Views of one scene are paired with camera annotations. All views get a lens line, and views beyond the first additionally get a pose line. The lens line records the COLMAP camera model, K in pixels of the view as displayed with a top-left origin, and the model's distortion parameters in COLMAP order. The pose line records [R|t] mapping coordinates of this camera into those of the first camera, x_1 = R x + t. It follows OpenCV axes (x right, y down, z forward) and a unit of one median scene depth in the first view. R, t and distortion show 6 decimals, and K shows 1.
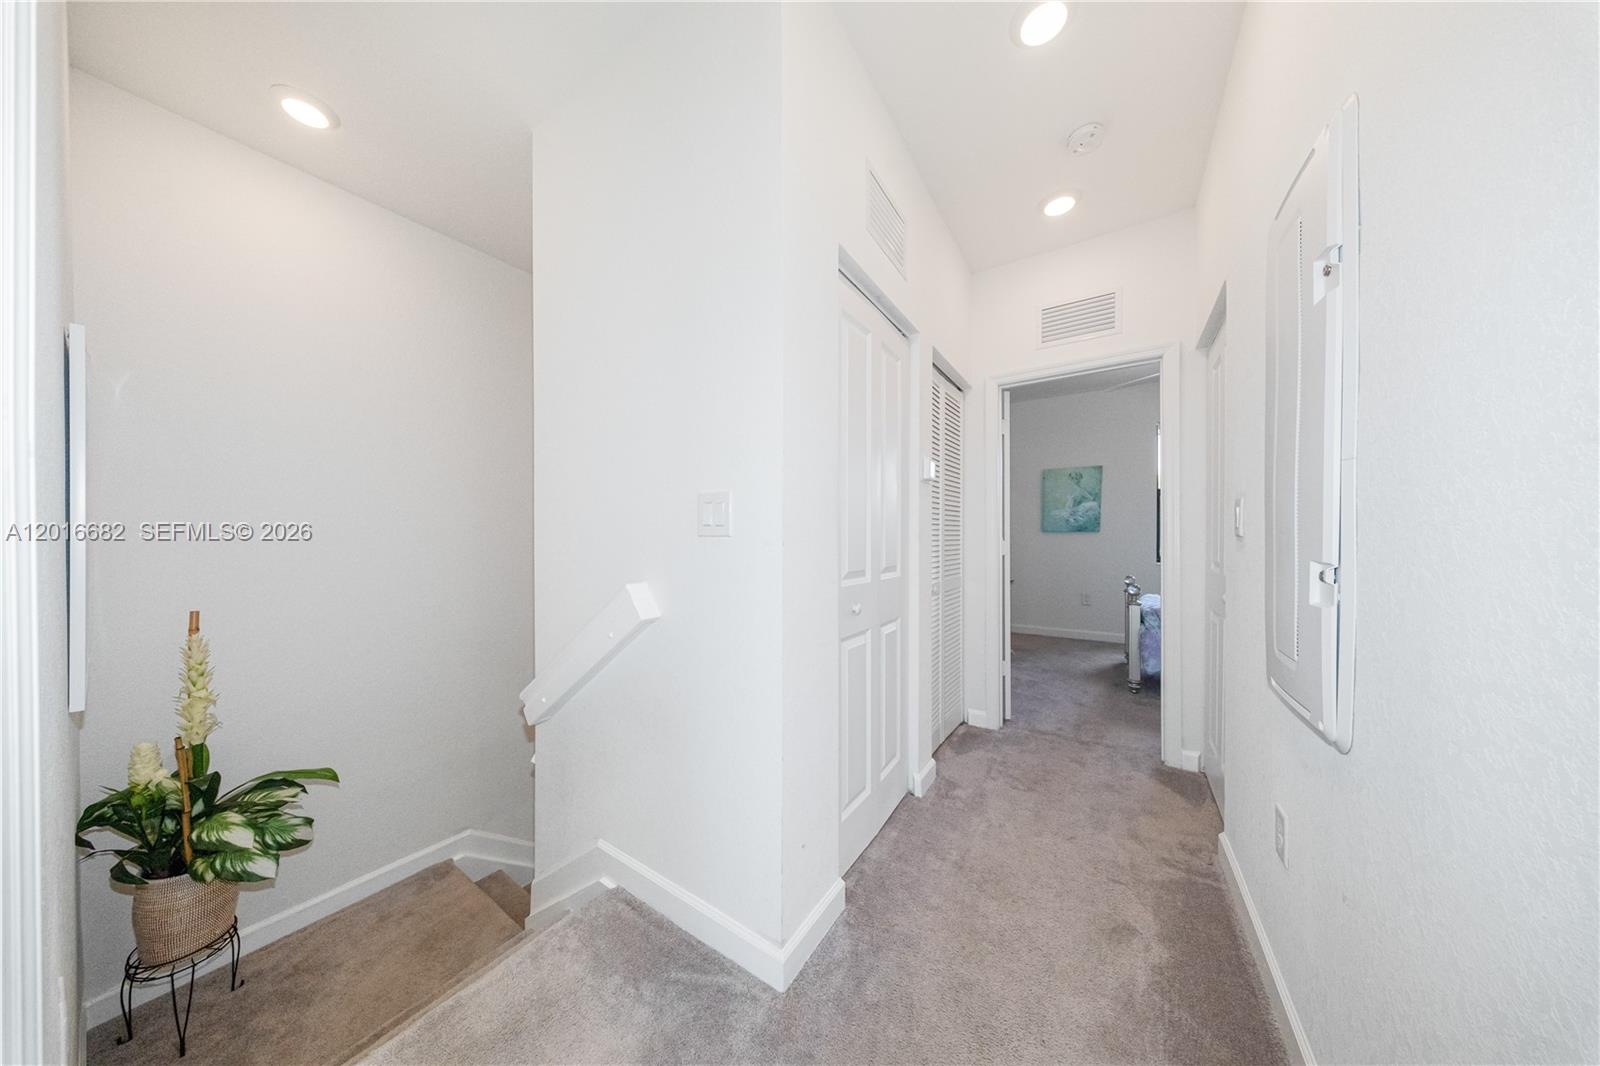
lens RADIAL K [[476.5, 0, 798.6], [0, 476.5, 540.2], [0, 0, 1]] dist [-0.000306, -0.000054]
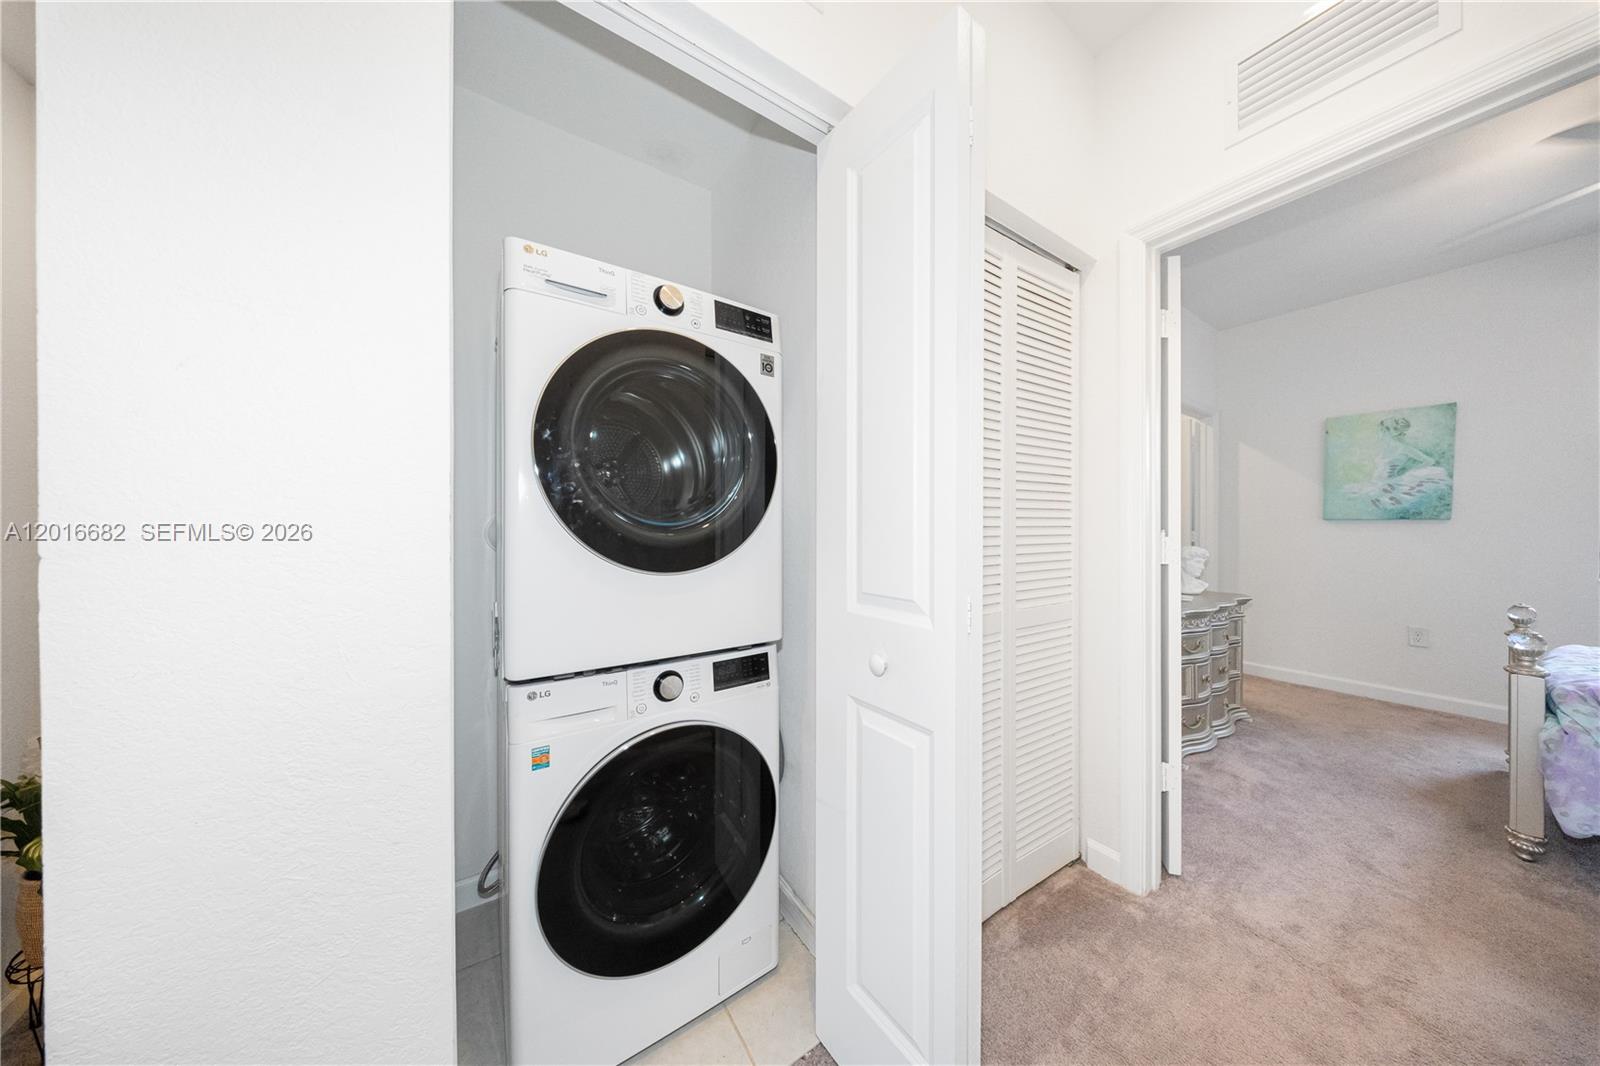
lens RADIAL K [[483.4, 0, 821.8], [0, 483.4, 535.6], [0, 0, 1]] dist [0.000310, -0.001260]
pose [[0.930308, -0.001371, -0.366776, 0.236225], [0.002521, 0.999993, 0.002658, -0.002895], [0.366770, -0.003398, 0.930306, 0.310321]]
